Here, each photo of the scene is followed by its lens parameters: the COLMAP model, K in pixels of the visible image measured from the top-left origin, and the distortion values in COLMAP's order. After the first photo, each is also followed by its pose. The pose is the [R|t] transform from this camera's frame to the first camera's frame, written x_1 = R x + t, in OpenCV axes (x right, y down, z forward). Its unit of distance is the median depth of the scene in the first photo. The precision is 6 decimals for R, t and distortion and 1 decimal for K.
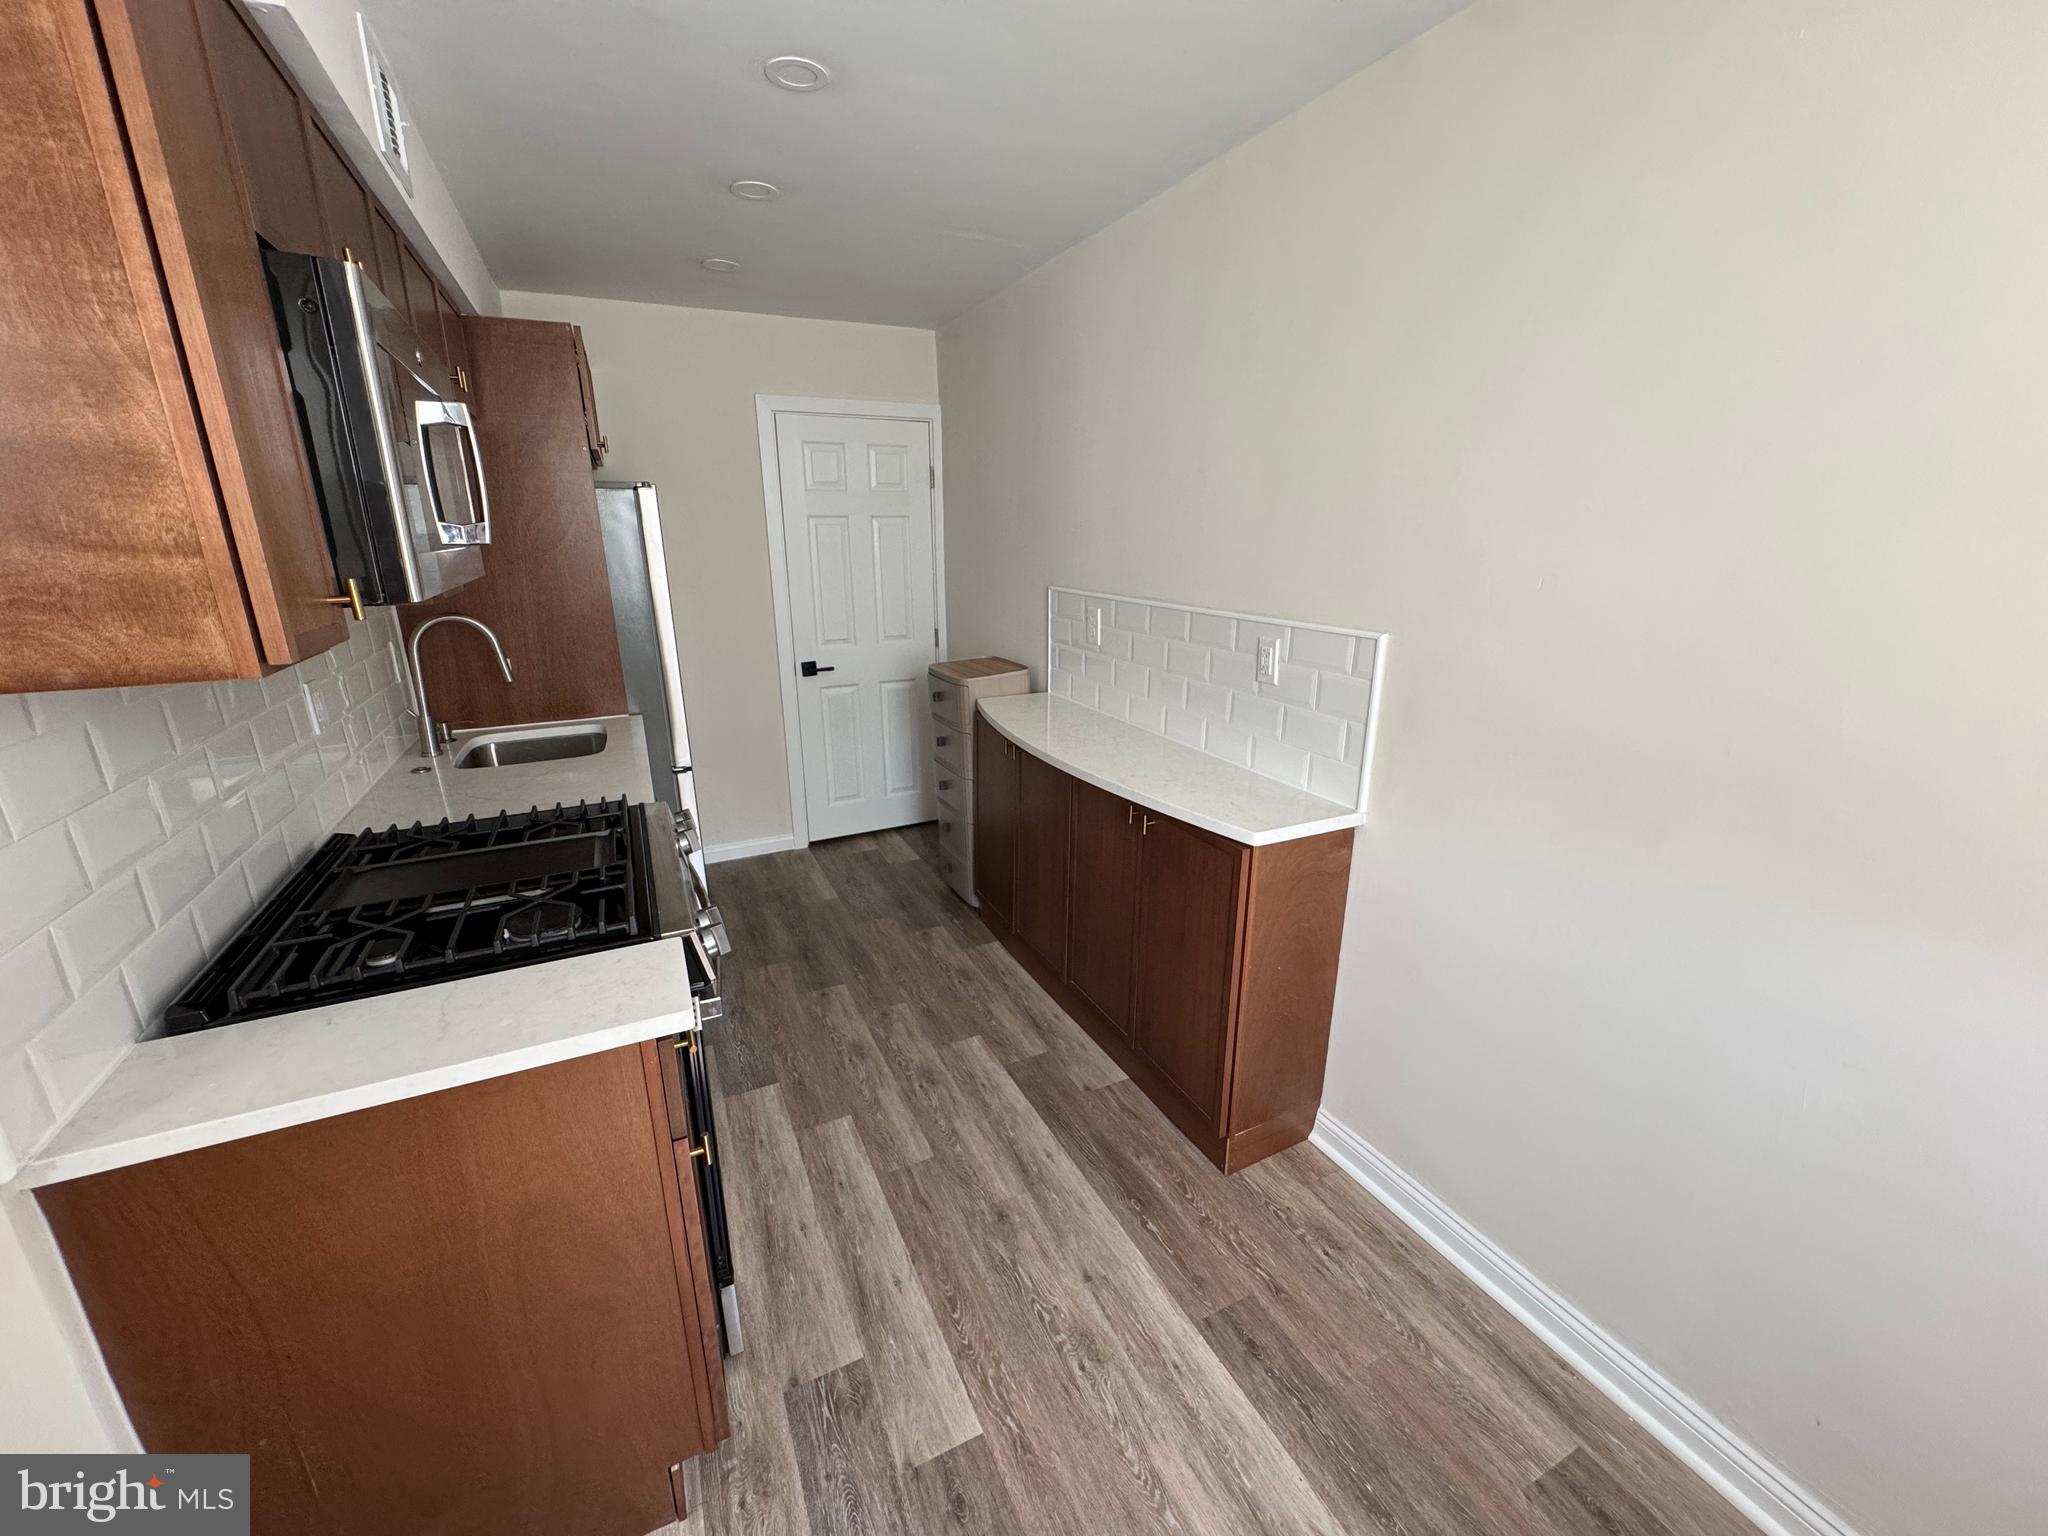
lens RADIAL K [[824.0, 0, 1030.4], [0, 824.0, 764.2], [0, 0, 1]] dist [-0.000916, 0.001076]
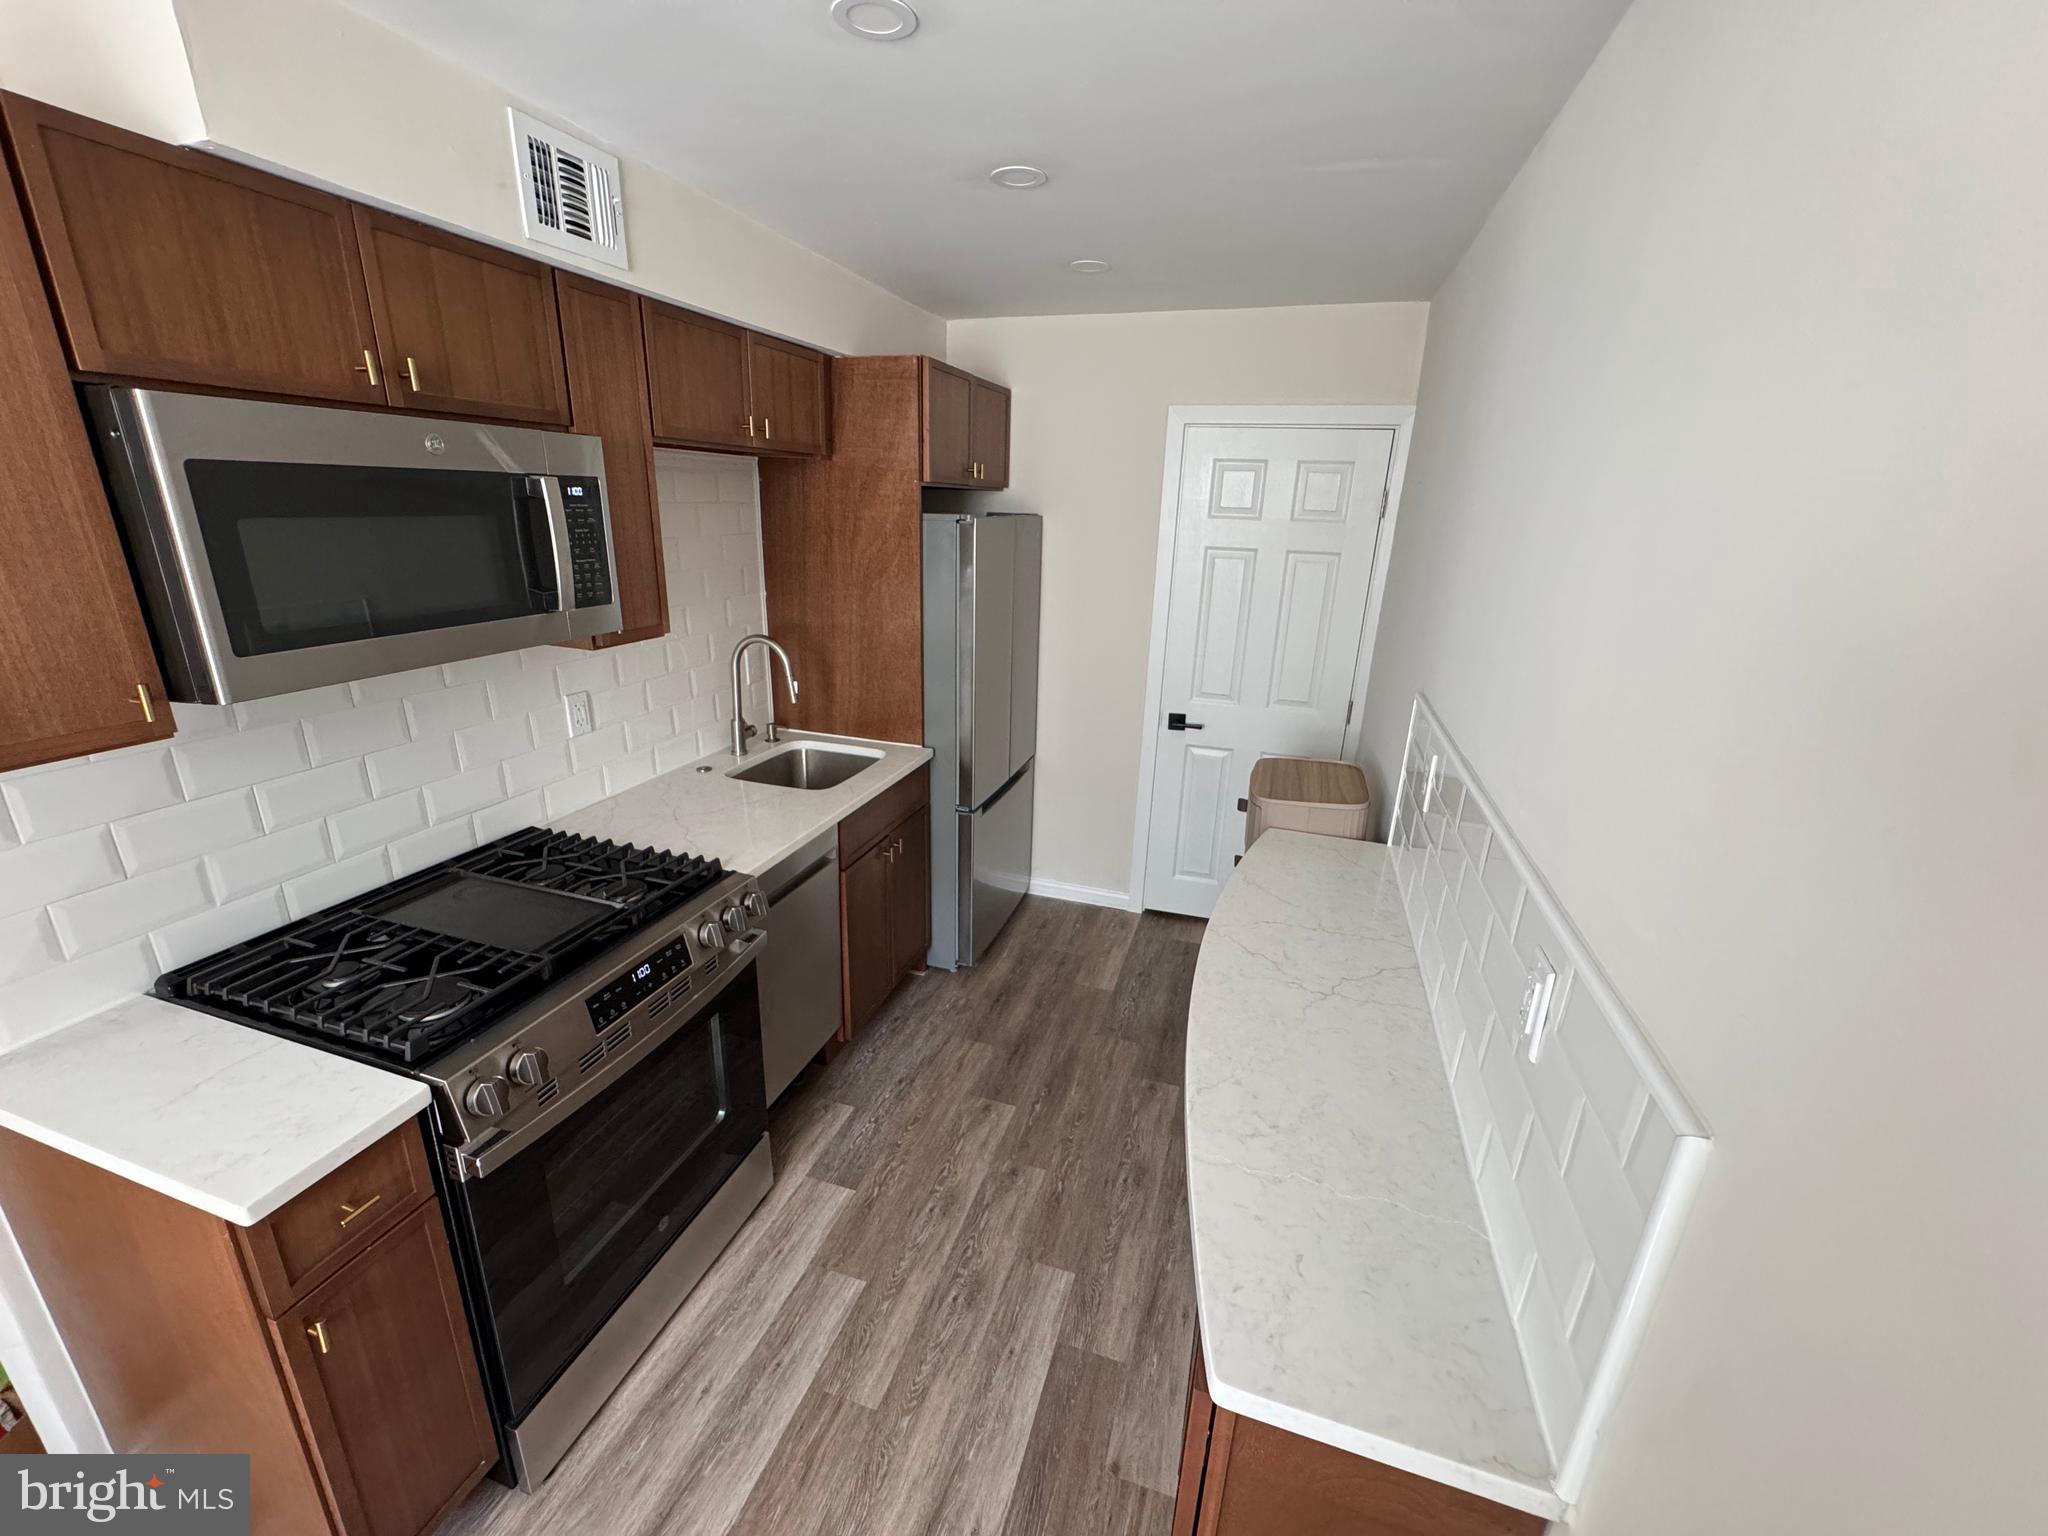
lens RADIAL K [[824.0, 0, 1025.5], [0, 824.0, 764.2], [0, 0, 1]] dist [-0.000916, 0.001076]
pose [[0.720292, 0.243144, -0.649662, 0.289314], [-0.227505, 0.967557, 0.109882, -0.200913], [0.655302, 0.068654, 0.752240, 0.380098]]
